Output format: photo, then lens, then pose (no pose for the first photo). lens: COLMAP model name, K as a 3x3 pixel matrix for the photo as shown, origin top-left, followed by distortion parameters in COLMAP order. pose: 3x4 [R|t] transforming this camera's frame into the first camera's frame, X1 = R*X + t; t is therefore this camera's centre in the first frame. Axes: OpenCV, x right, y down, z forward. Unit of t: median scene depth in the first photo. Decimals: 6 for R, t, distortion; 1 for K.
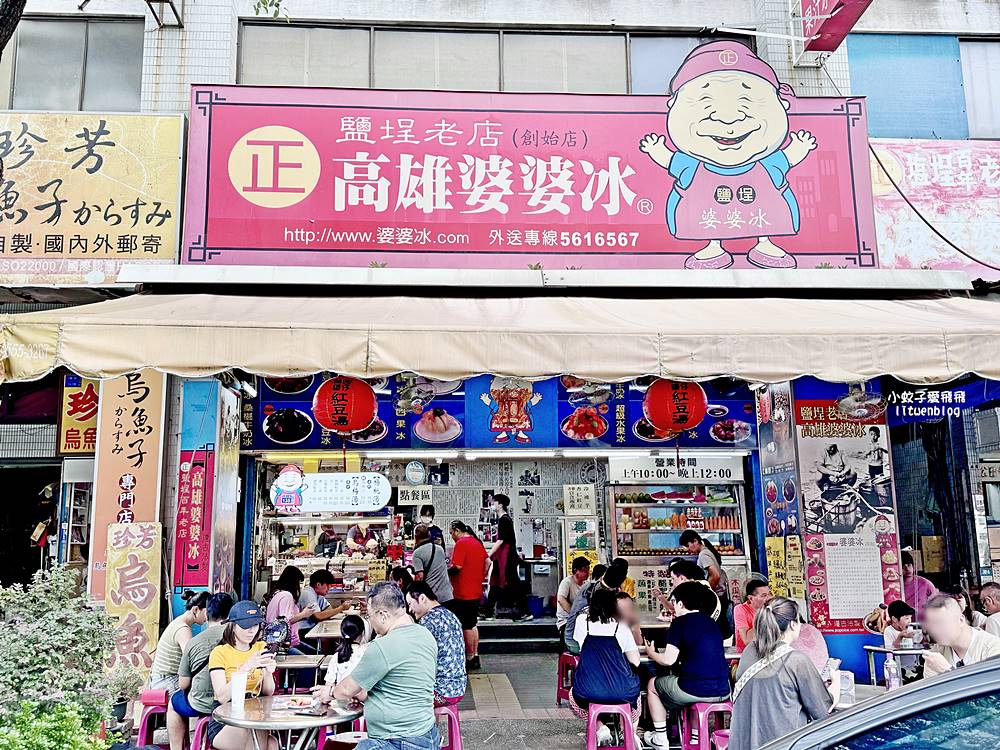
lens RADIAL K [[909.5, 0, 500.0], [0, 909.5, 375.0], [0, 0, 1]] dist [0.076823, -0.004826]
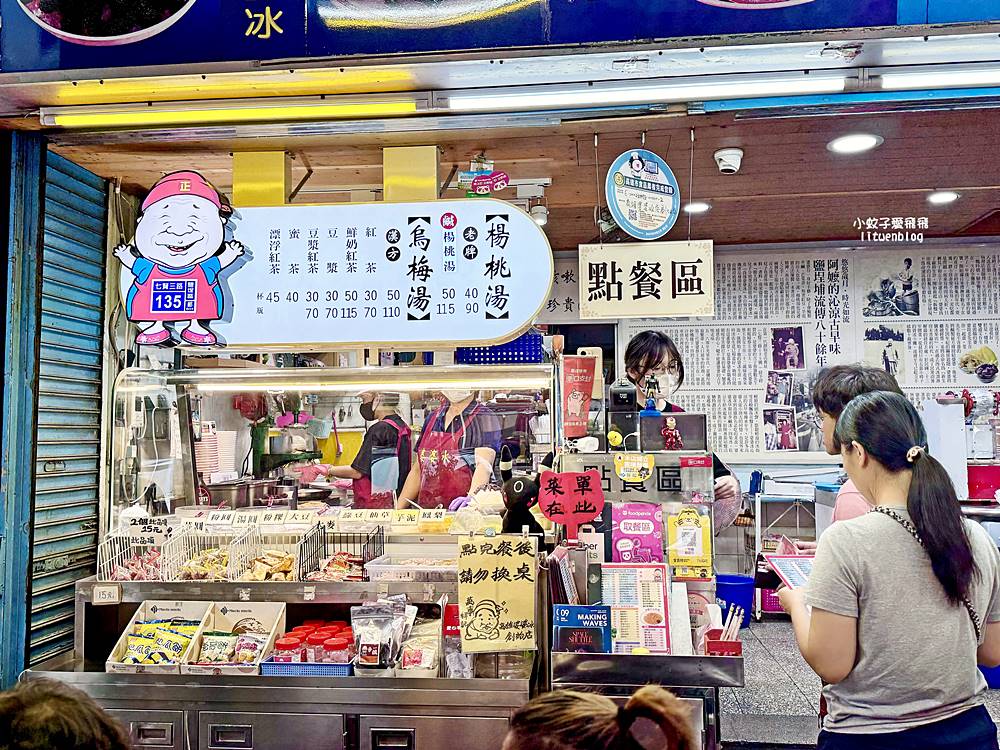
lens RADIAL K [[909.5, 0, 500.0], [0, 909.5, 375.0], [0, 0, 1]] dist [0.076823, -0.004826]
pose [[0.983503, -0.003414, -0.180861, -0.086654], [0.023613, 0.993690, 0.109649, 0.128406], [0.179345, -0.112111, 0.977377, 0.734046]]
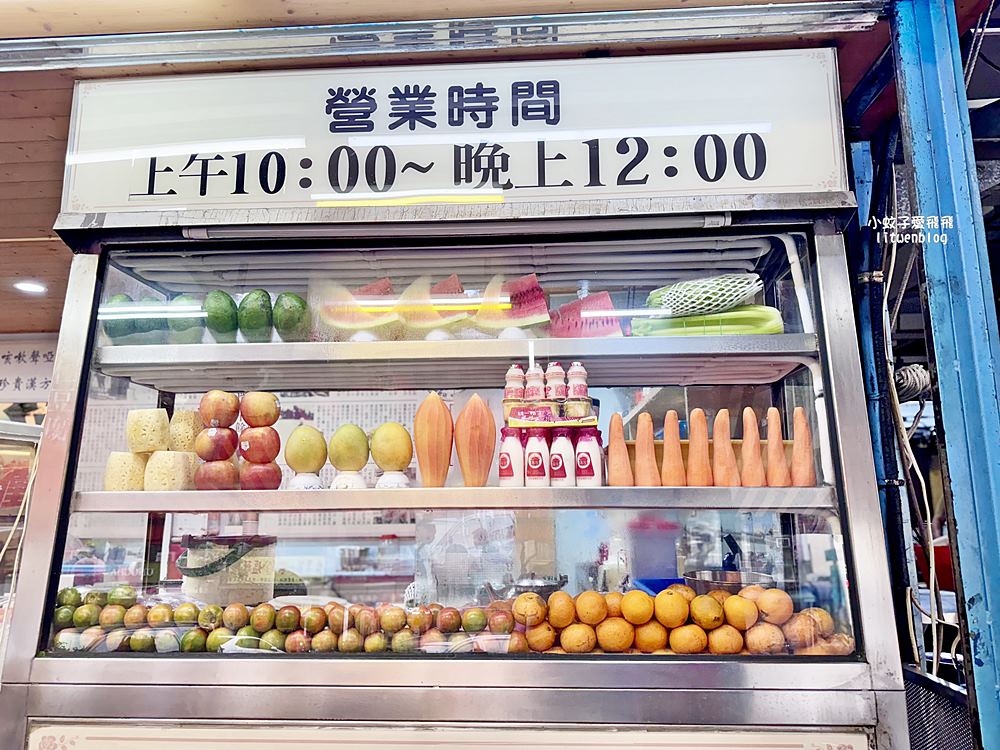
lens RADIAL K [[725.7, 0, 500.0], [0, 725.7, 375.0], [0, 0, 1]] dist [-0.001614, -0.000789]
pose [[0.992373, -0.016215, -0.122203, 0.221239], [0.015837, 0.999866, -0.004064, 0.148794], [0.122252, 0.002097, 0.992497, 0.868263]]
